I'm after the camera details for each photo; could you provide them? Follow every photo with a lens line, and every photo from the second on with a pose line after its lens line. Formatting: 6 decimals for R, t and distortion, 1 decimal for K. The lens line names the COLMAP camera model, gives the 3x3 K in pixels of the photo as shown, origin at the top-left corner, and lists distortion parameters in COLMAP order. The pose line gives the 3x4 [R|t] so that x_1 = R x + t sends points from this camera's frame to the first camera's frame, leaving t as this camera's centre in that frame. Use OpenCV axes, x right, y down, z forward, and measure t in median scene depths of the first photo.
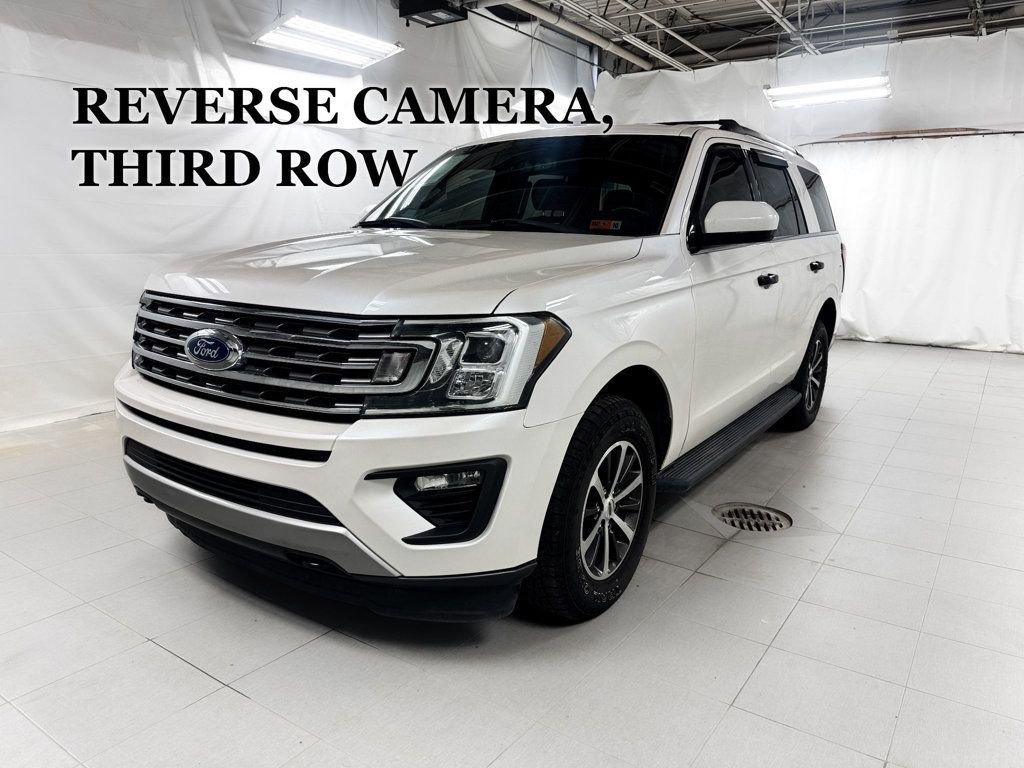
lens RADIAL K [[731.8, 0, 509.4], [0, 731.8, 402.6], [0, 0, 1]] dist [0.004741, 0.001669]
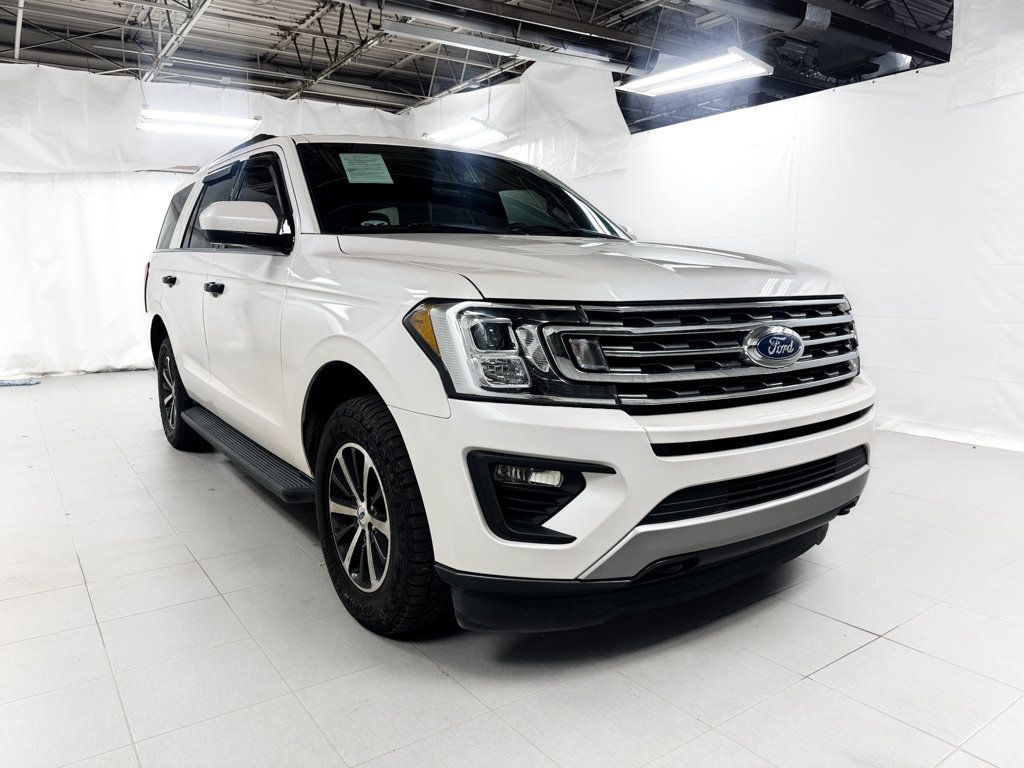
lens RADIAL K [[731.8, 0, 509.4], [0, 731.8, 402.6], [0, 0, 1]] dist [0.004741, 0.001669]
pose [[0.370131, -0.177081, 0.911946, -0.519247], [0.224336, 0.969649, 0.097234, -0.063133], [-0.901486, 0.168593, 0.398622, 0.342554]]
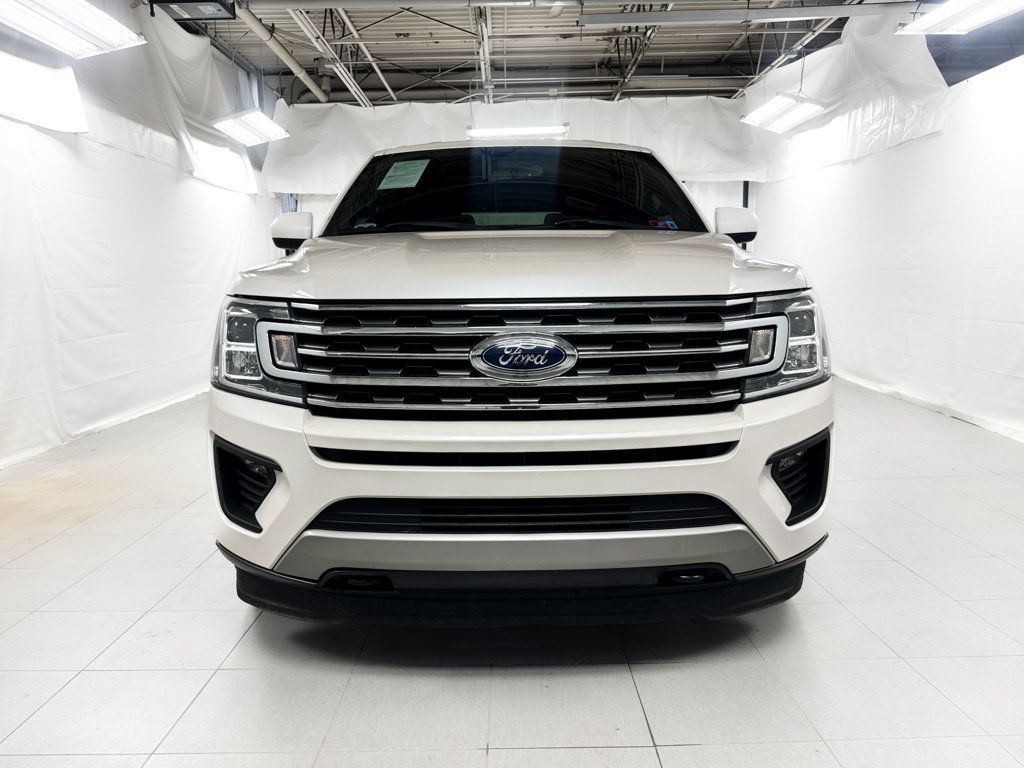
lens RADIAL K [[731.3, 0, 512.0], [0, 731.3, 384.0], [0, 0, 1]] dist [0.042337, -0.003629]
pose [[0.825712, -0.113654, 0.552523, -0.317920], [0.157574, 0.986973, -0.032465, -0.006201], [-0.541636, 0.113870, 0.832865, 0.117499]]
